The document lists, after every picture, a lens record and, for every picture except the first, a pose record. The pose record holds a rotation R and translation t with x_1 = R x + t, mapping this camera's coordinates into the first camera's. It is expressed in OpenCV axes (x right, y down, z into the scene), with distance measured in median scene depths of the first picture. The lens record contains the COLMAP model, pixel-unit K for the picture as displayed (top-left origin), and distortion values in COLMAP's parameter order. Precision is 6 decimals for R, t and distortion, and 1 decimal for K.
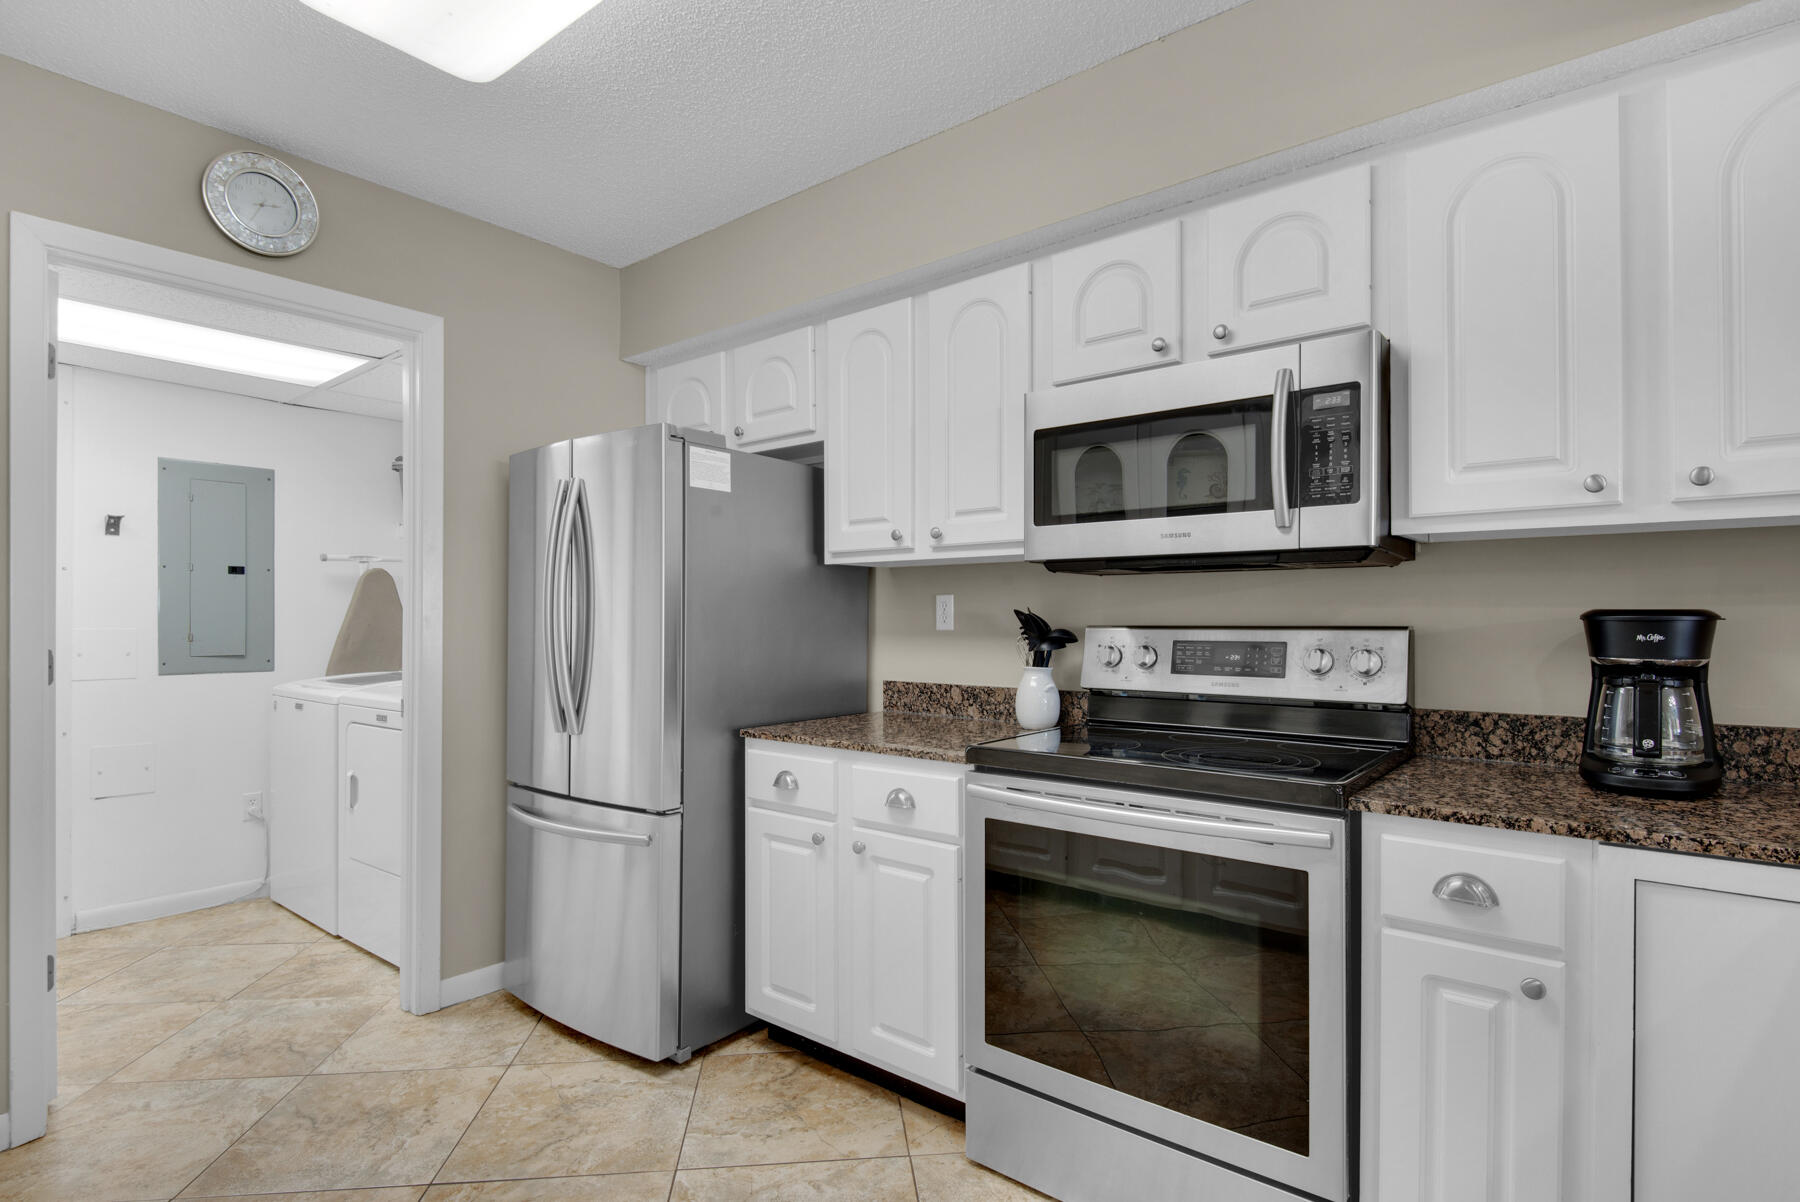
lens RADIAL K [[893.7, 0, 912.1], [0, 893.7, 613.6], [0, 0, 1]] dist [0.022820, -0.009093]
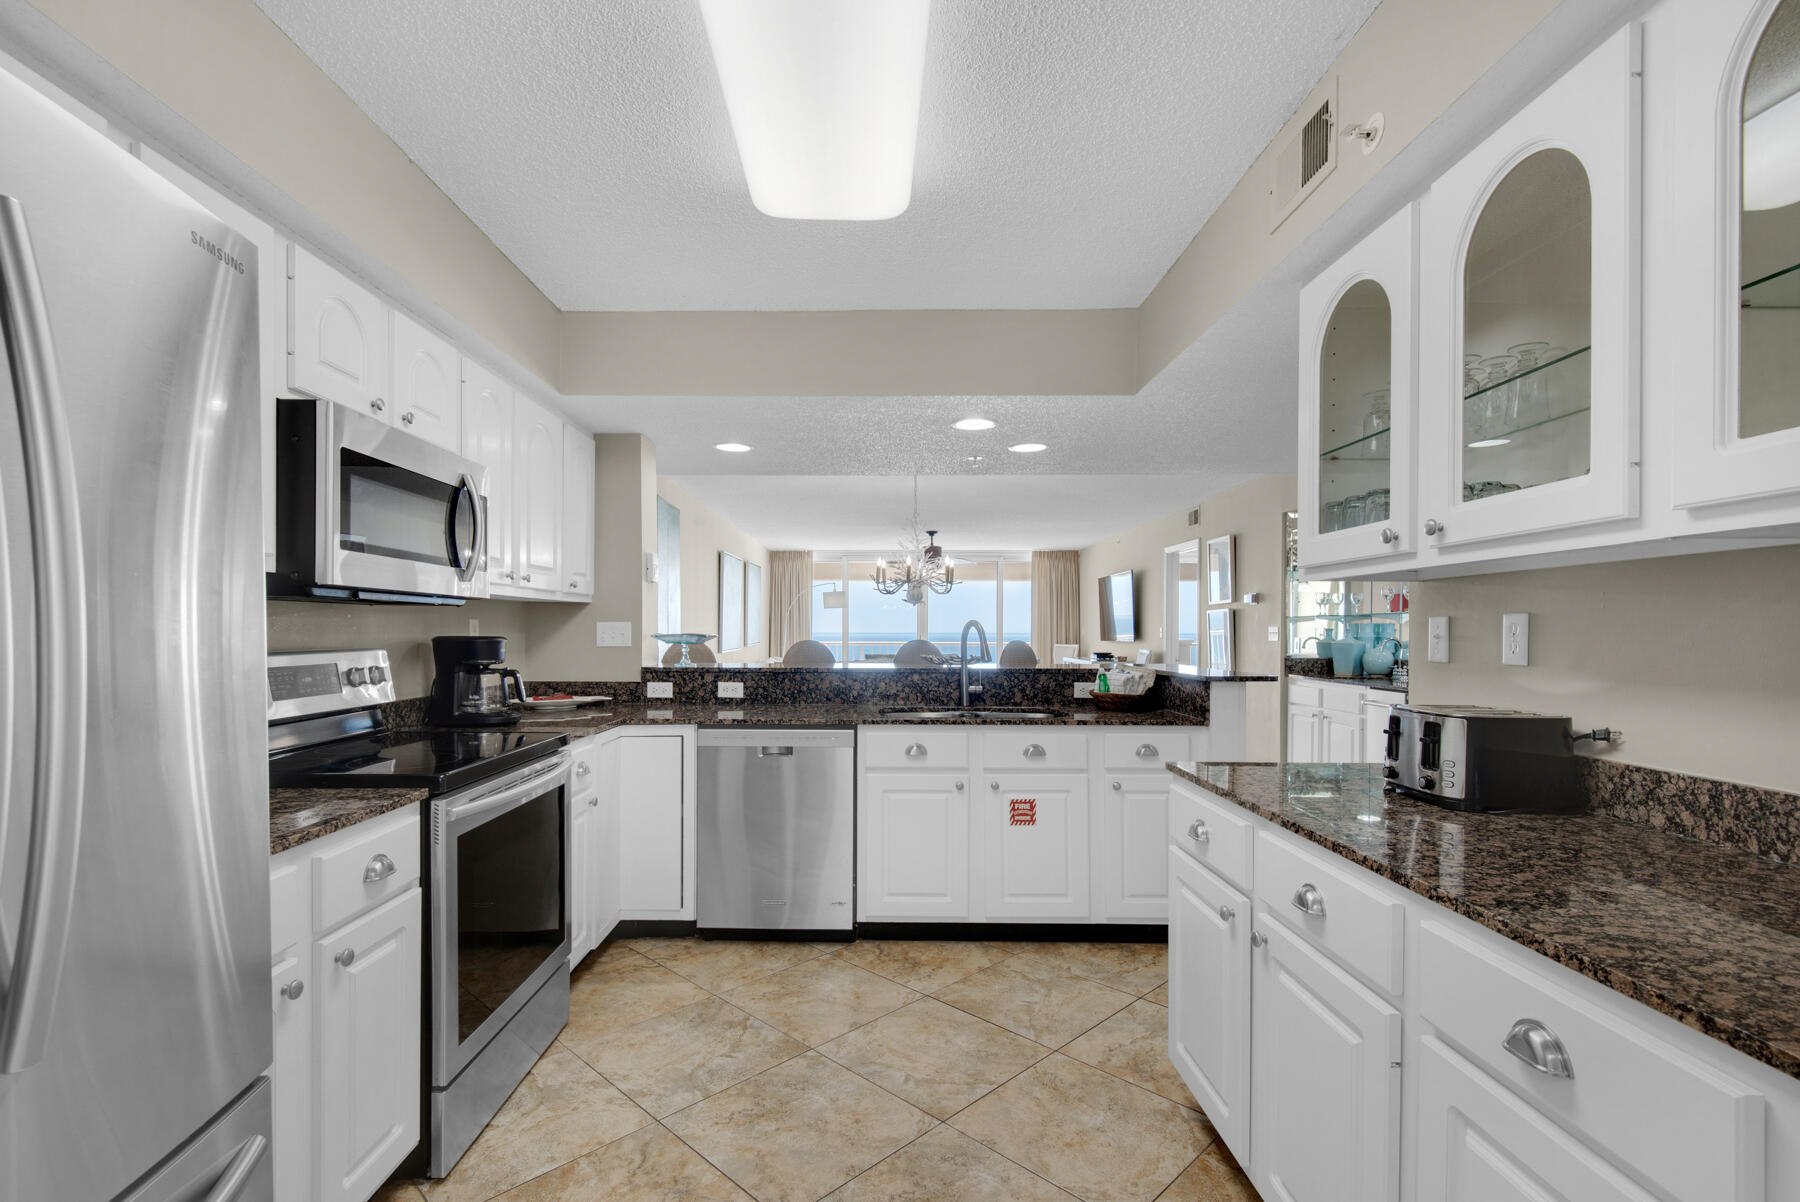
lens RADIAL K [[817.9, 0, 873.0], [0, 817.9, 629.3], [0, 0, 1]] dist [0.025009, -0.014204]
pose [[-0.618702, -0.000115, 0.785626, -0.883064], [-0.005577, 0.999975, -0.004246, -0.013215], [-0.785606, -0.007009, -0.618688, 1.091878]]
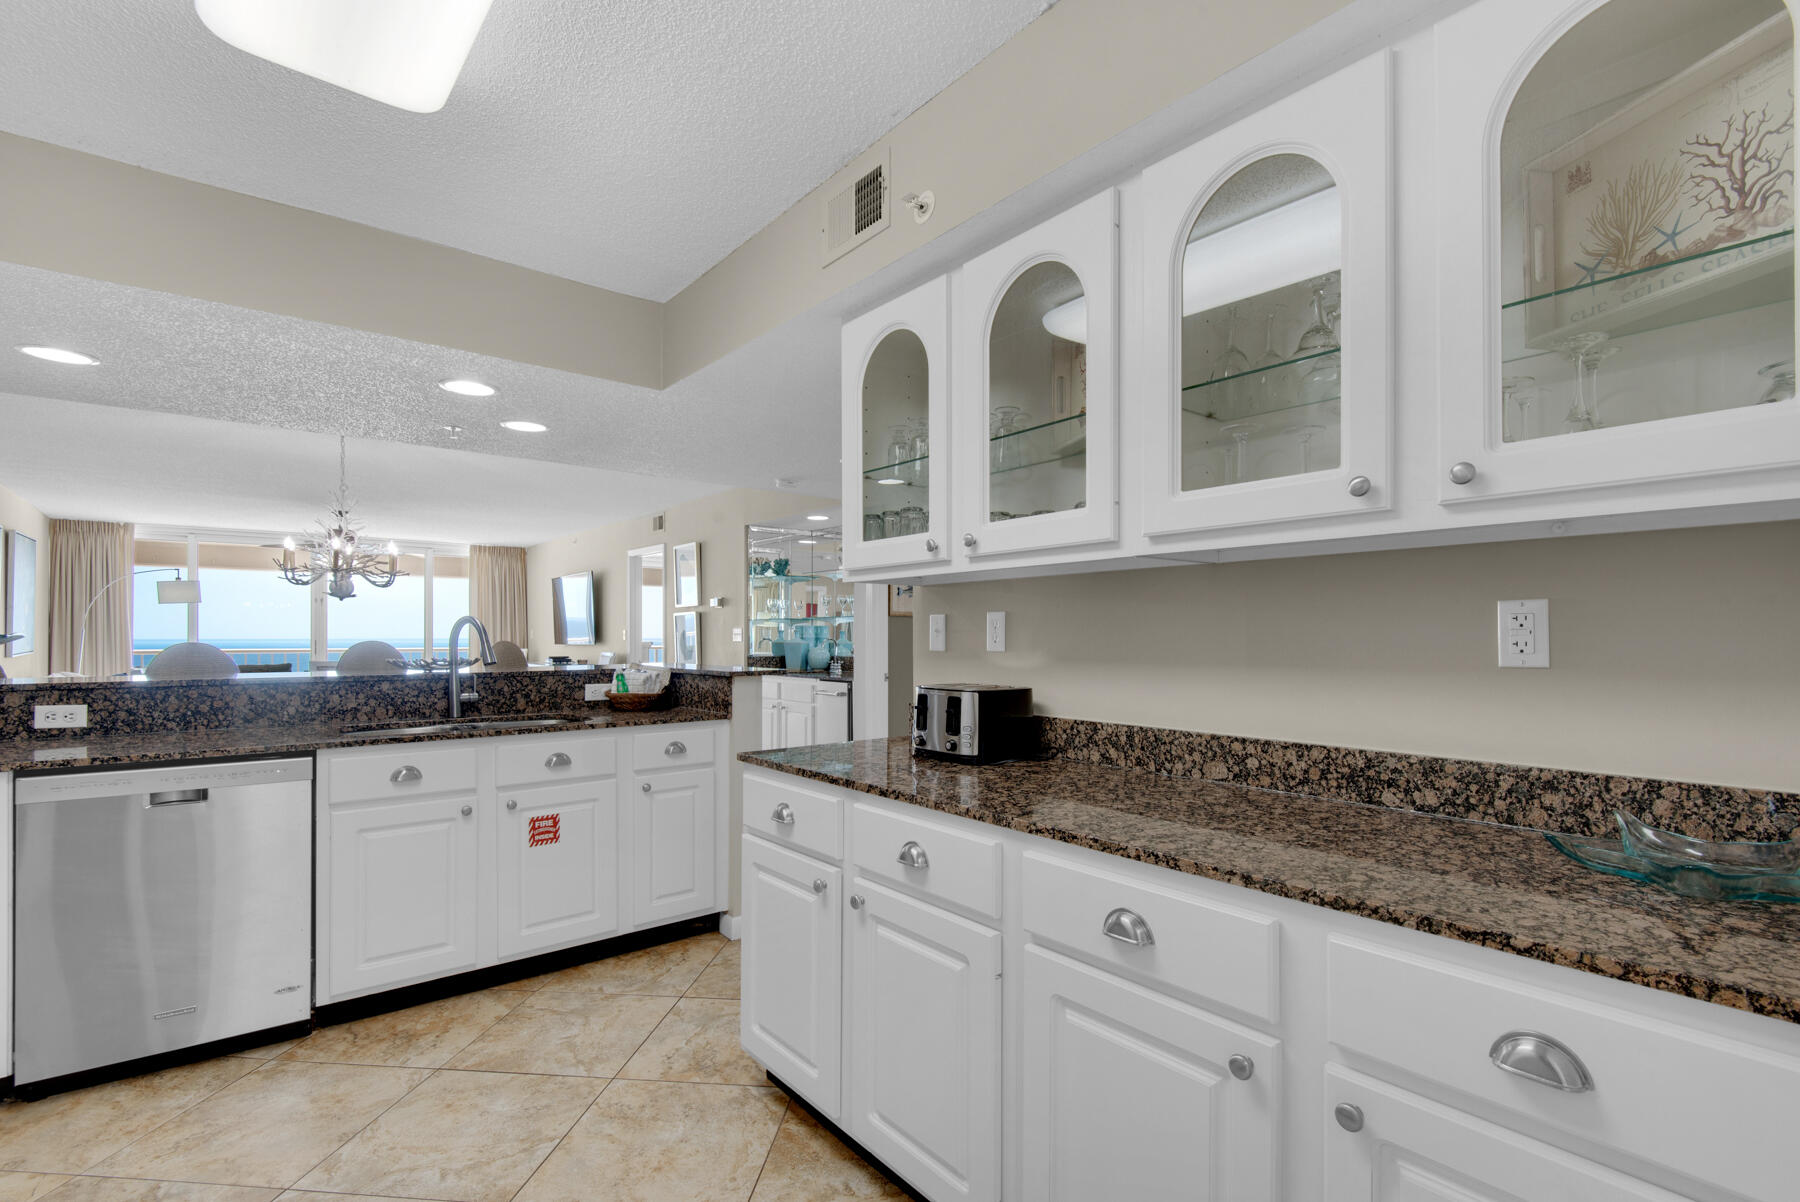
lens RADIAL K [[817.9, 0, 888.3], [0, 817.9, 628.1], [0, 0, 1]] dist [0.025009, -0.014204]
pose [[-0.976920, 0.002106, 0.213596, -0.723715], [-0.000887, 0.999903, -0.013916, -0.000204], [-0.213604, -0.013784, -0.976823, 1.148010]]
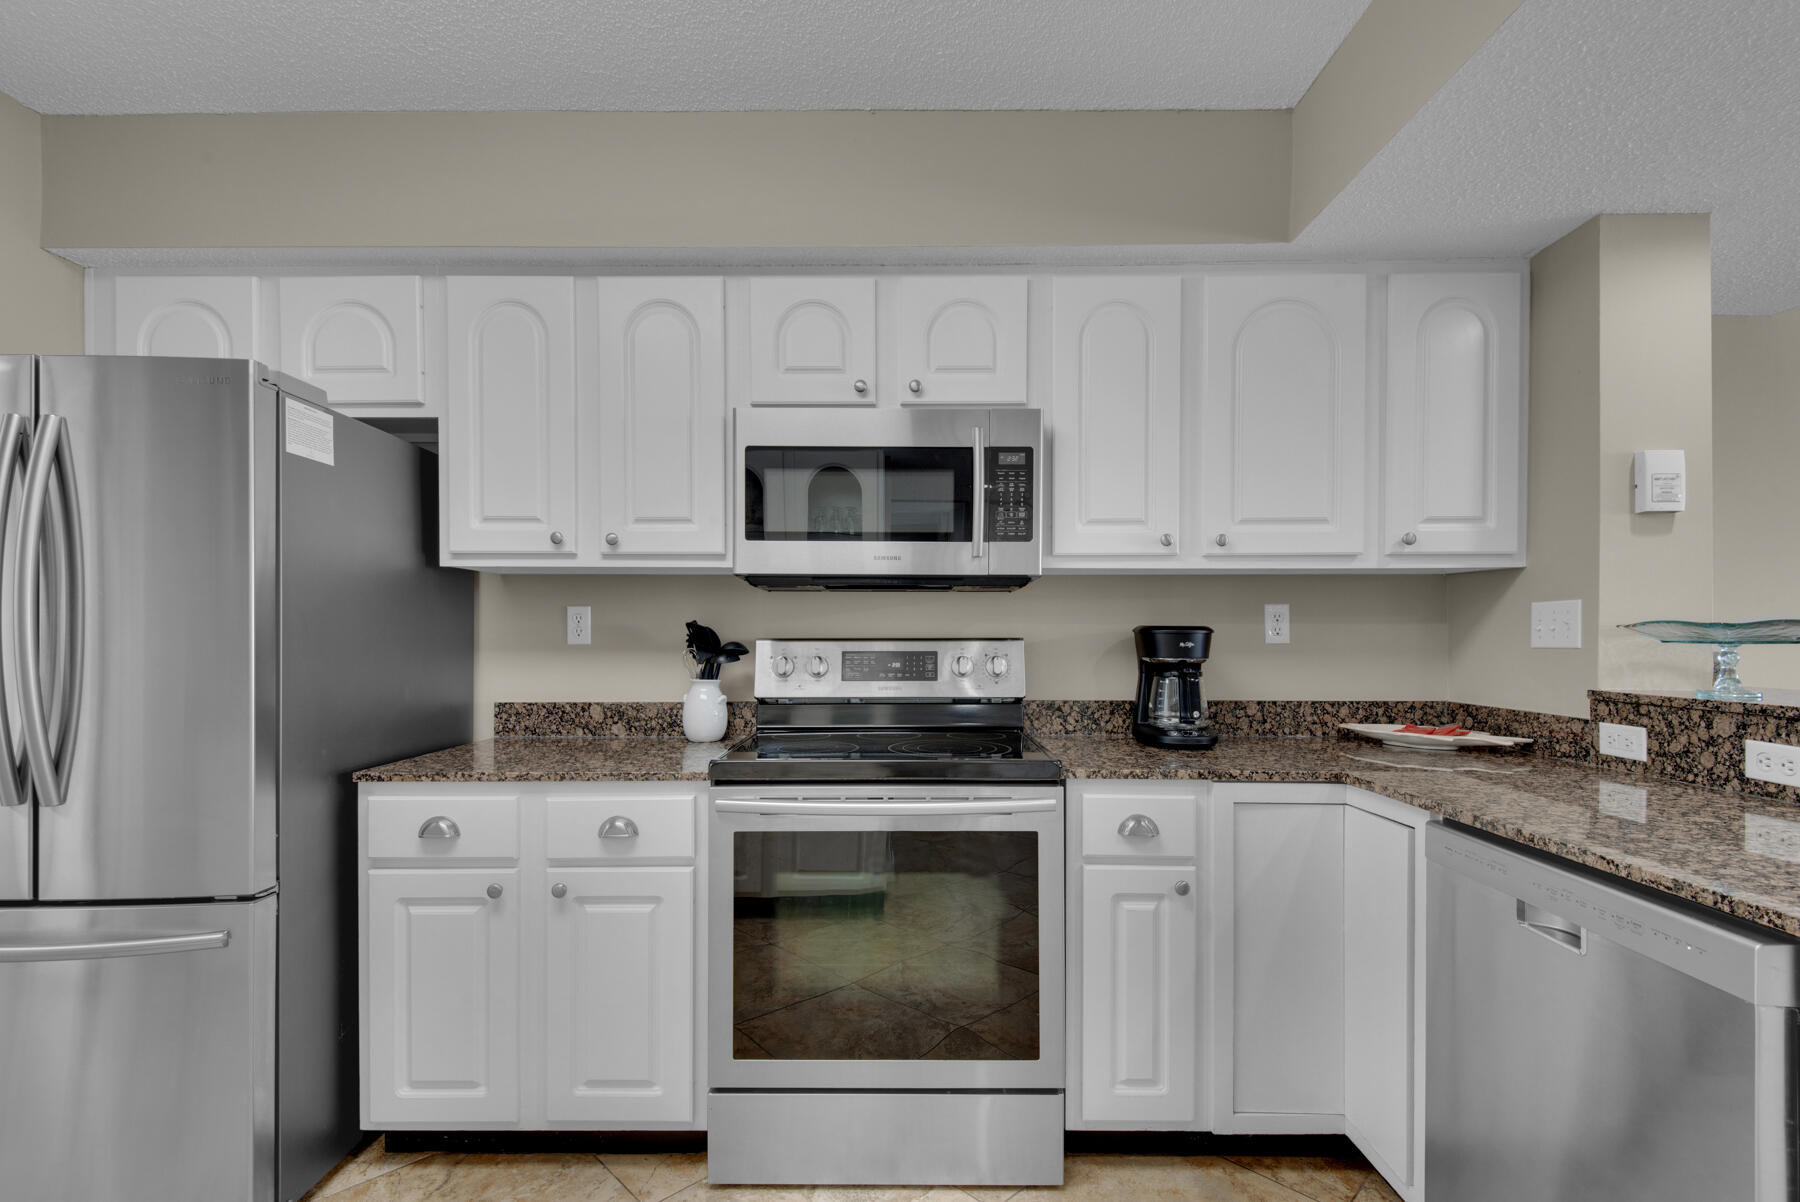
lens RADIAL K [[817.9, 0, 890.1], [0, 817.9, 636.2], [0, 0, 1]] dist [0.025009, -0.014204]
pose [[0.784201, 0.000479, 0.620507, -0.311654], [-0.004551, 0.999977, 0.004979, 0.005799], [-0.620491, -0.006728, 0.784185, 0.167423]]
